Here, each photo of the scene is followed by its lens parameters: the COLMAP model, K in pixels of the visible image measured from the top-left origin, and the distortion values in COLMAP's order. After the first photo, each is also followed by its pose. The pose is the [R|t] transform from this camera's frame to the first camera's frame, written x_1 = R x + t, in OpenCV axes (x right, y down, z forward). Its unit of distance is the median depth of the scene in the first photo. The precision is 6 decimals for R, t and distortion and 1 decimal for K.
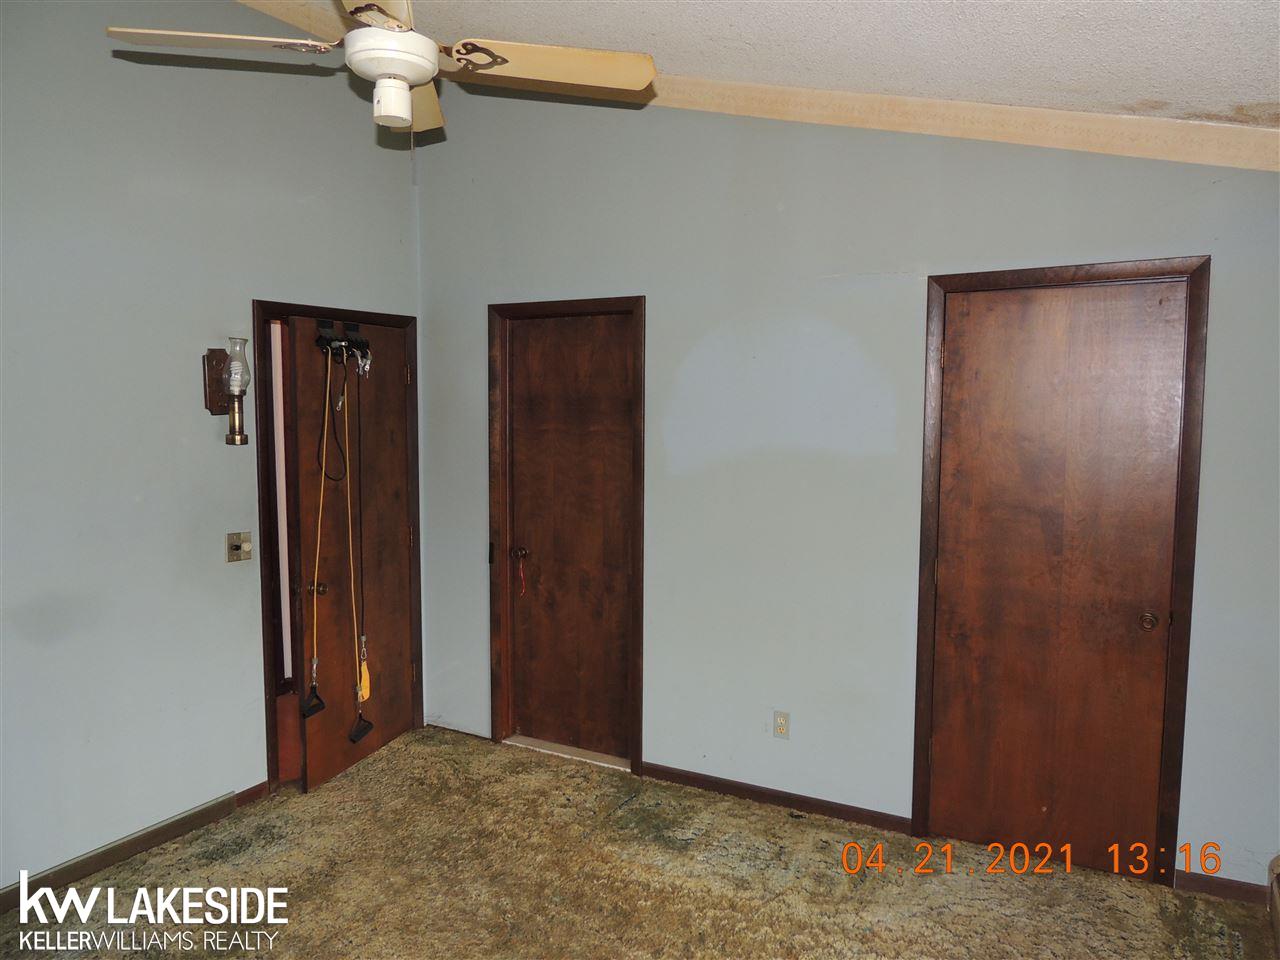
lens RADIAL K [[914.3, 0, 640.0], [0, 914.3, 480.0], [0, 0, 1]] dist [-0.021420, -0.001132]
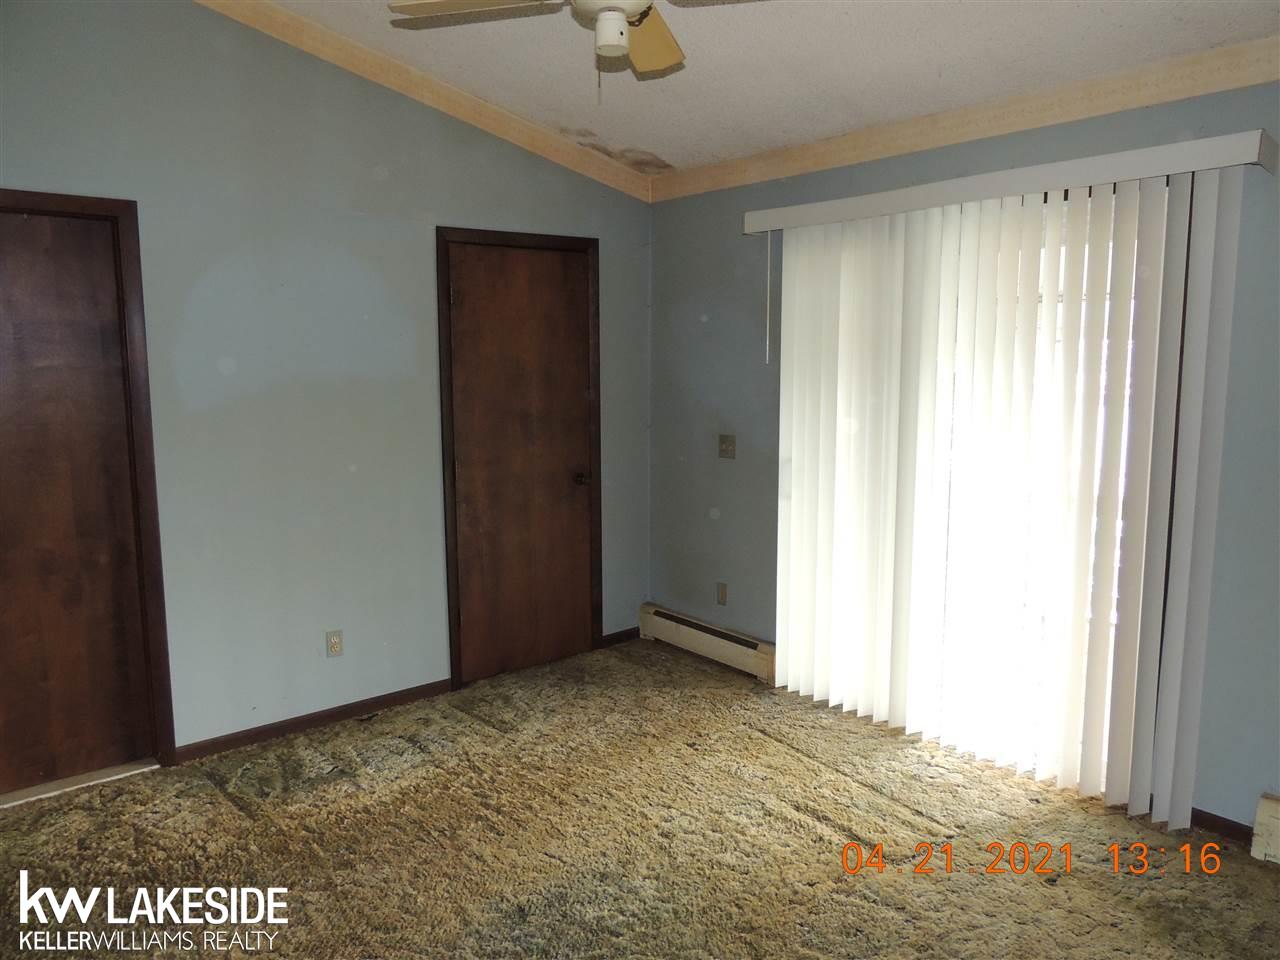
lens RADIAL K [[932.9, 0, 640.0], [0, 932.9, 480.0], [0, 0, 1]] dist [0.001654, 0.001996]
pose [[0.357188, -0.129255, 0.925046, -0.685565], [0.083805, 0.990819, 0.106085, -0.000674], [-0.930265, 0.039631, 0.364741, 0.280451]]
